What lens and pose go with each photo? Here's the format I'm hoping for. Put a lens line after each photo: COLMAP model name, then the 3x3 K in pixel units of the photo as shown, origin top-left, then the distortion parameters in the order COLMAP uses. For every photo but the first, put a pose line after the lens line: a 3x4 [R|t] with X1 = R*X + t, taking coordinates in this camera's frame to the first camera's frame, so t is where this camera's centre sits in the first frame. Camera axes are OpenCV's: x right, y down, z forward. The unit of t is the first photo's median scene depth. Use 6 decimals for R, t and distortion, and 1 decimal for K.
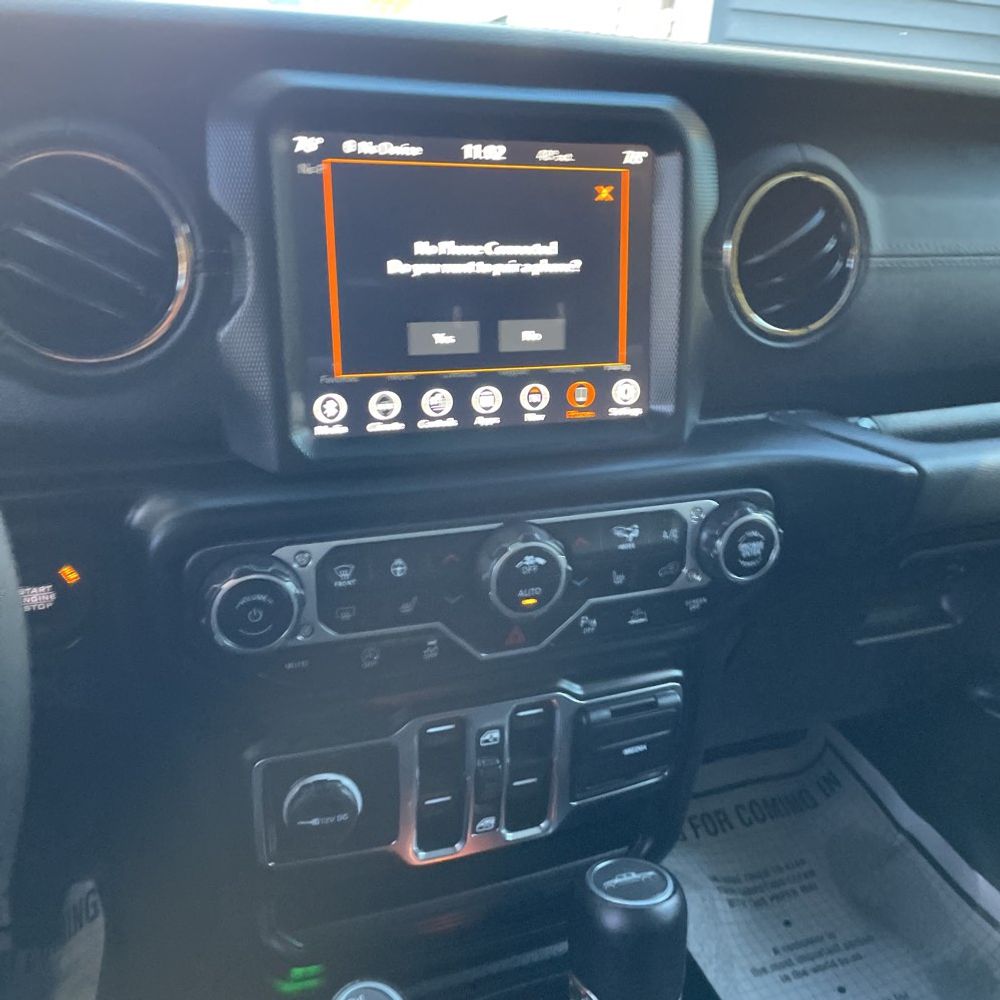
lens RADIAL K [[1010.4, 0, 488.4], [0, 1010.4, 496.9], [0, 0, 1]] dist [0.094781, -0.133810]
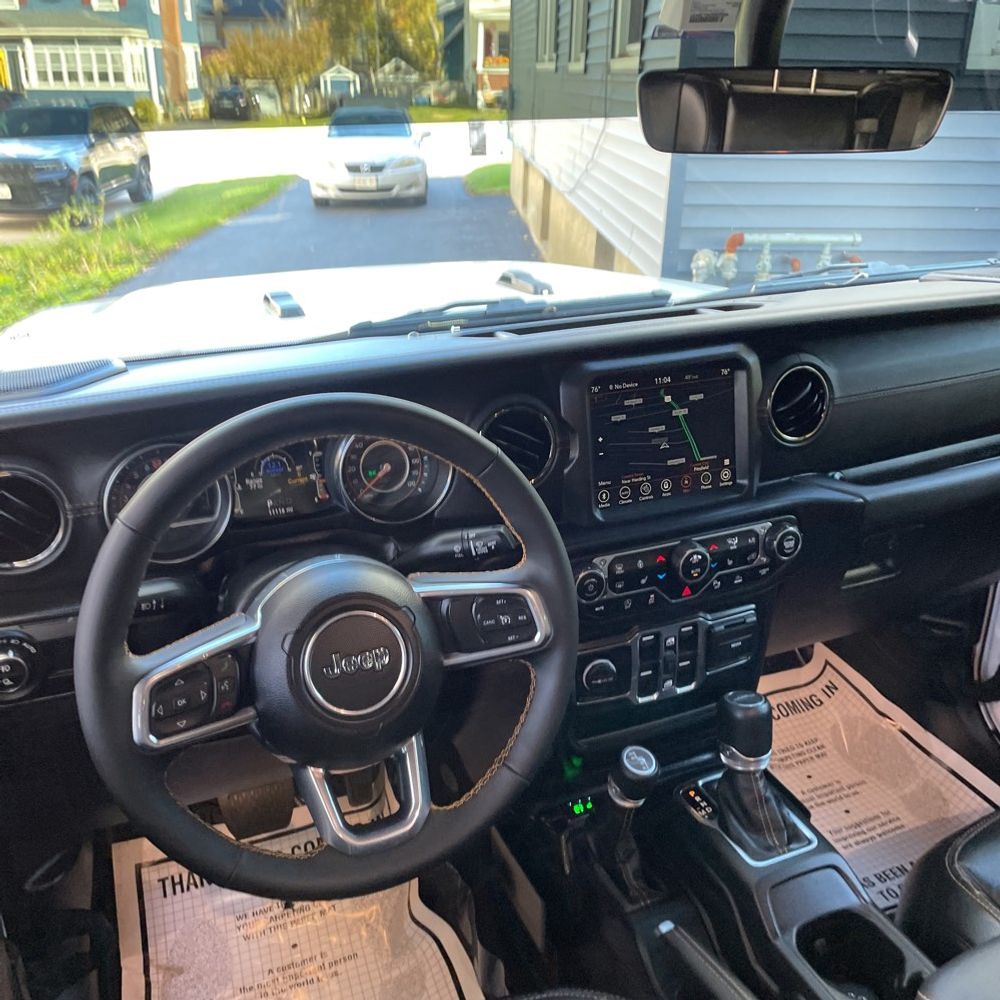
lens RADIAL K [[1010.4, 0, 488.4], [0, 1010.4, 496.9], [0, 0, 1]] dist [0.094781, -0.133810]
pose [[0.997481, -0.068991, 0.016503, -0.406802], [0.068827, 0.997575, 0.010307, -0.115085], [-0.017174, -0.009145, 0.999811, -1.149559]]
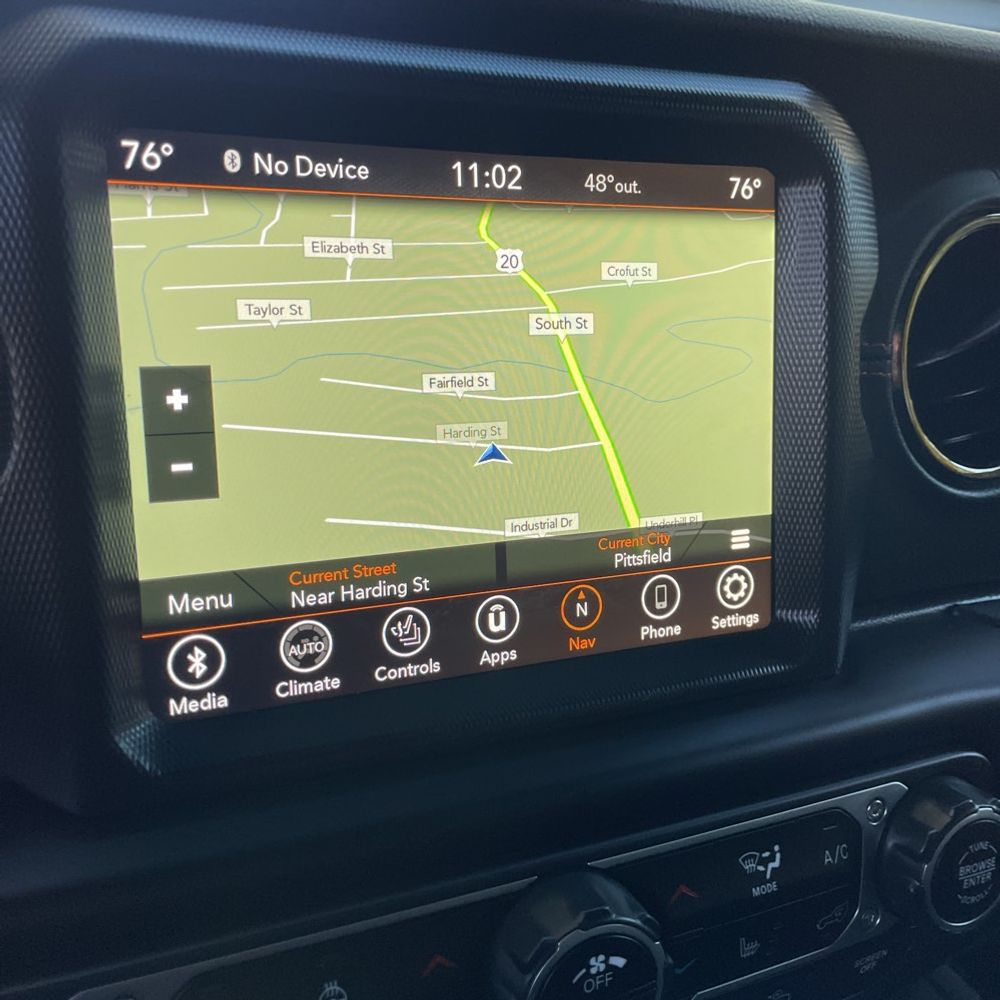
lens RADIAL K [[1010.4, 0, 488.4], [0, 1010.4, 496.9], [0, 0, 1]] dist [0.094781, -0.133810]
pose [[0.999069, -0.019169, 0.038659, -0.024880], [0.022021, 0.996958, -0.074759, -0.116022], [-0.037109, 0.075541, 0.996452, 0.431682]]
